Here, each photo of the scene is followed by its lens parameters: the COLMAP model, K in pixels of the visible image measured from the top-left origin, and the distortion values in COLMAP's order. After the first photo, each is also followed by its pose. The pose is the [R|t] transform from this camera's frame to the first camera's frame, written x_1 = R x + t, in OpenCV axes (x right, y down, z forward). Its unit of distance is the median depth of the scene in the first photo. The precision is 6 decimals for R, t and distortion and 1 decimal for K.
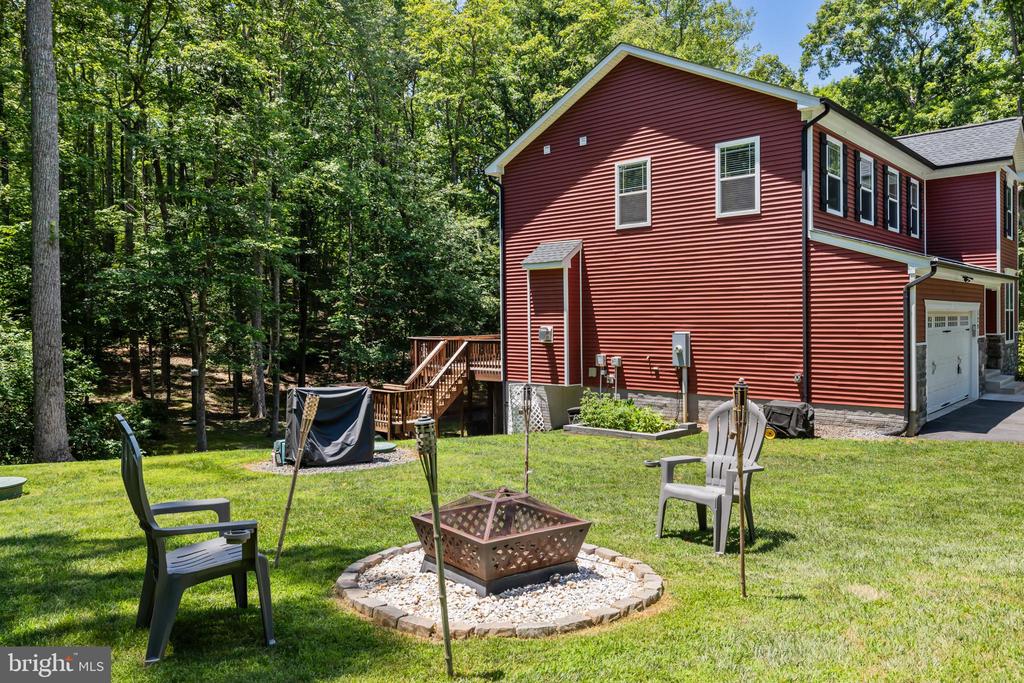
lens RADIAL K [[712.8, 0, 512.0], [0, 712.8, 341.5], [0, 0, 1]] dist [0.004757, 0.003775]
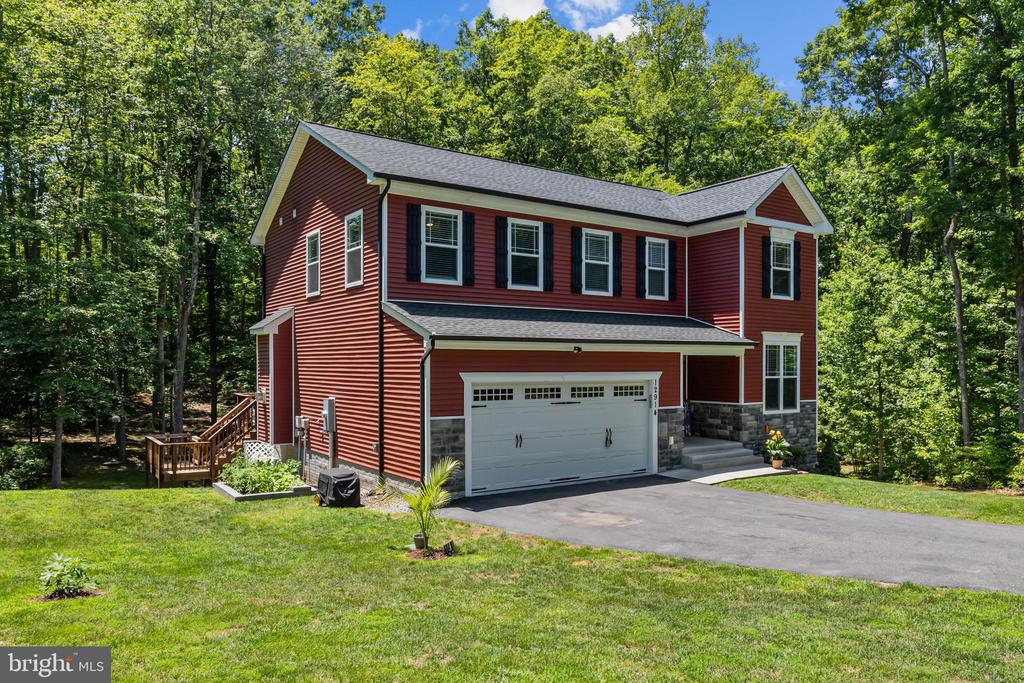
lens RADIAL K [[719.4, 0, 513.6], [0, 719.4, 372.4], [0, 0, 1]] dist [-0.000064, 0.001011]
pose [[0.974660, 0.012286, -0.223355, 0.709248], [-0.016629, 0.999707, -0.017571, -0.034697], [0.223073, 0.020840, 0.974579, 0.039905]]
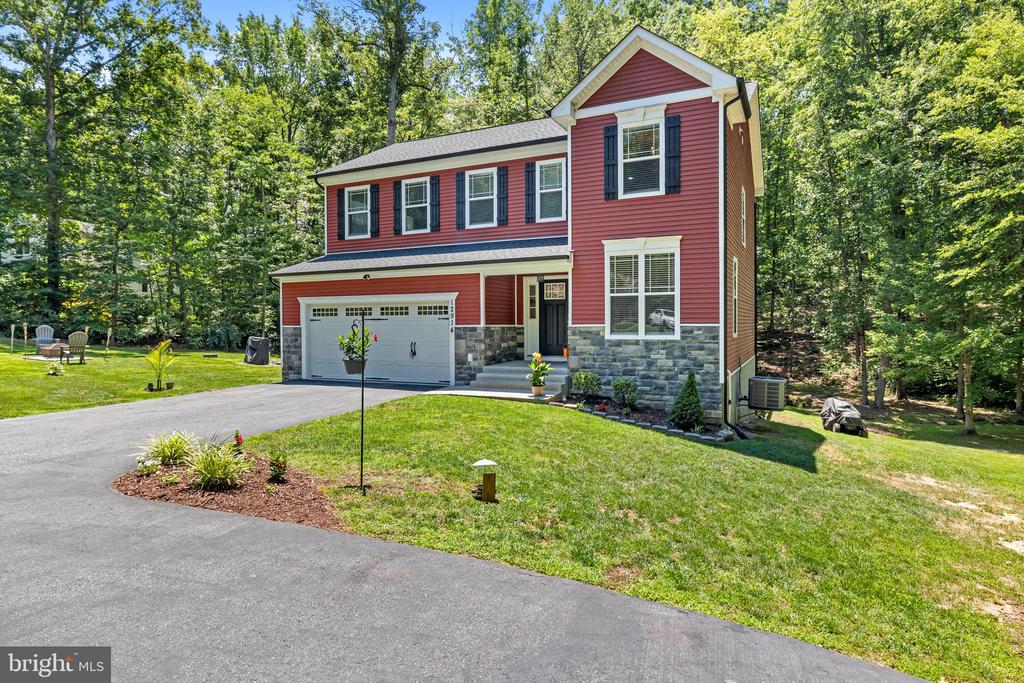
lens RADIAL K [[588.9, 0, 511.0], [0, 588.9, 331.3], [0, 0, 1]] dist [0.000886, 0.000378]
pose [[0.280446, 0.020189, -0.959658, 1.548341], [-0.026687, 0.999556, 0.013229, -0.012297], [0.959499, 0.021901, 0.280860, 0.884009]]
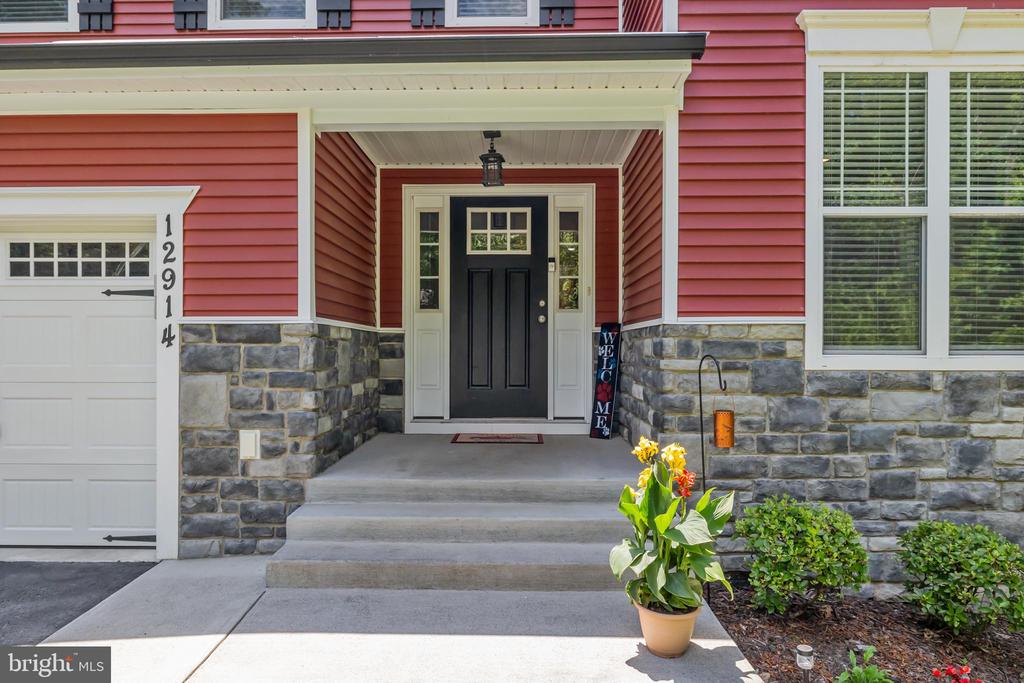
lens RADIAL K [[642.3, 0, 510.7], [0, 642.3, 352.8], [0, 0, 1]] dist [0.000261, 0.000433]
pose [[0.657491, 0.015182, -0.753310, 0.944582], [-0.031121, 0.999491, -0.007019, 0.003666], [0.752820, 0.028059, 0.657629, 0.985049]]
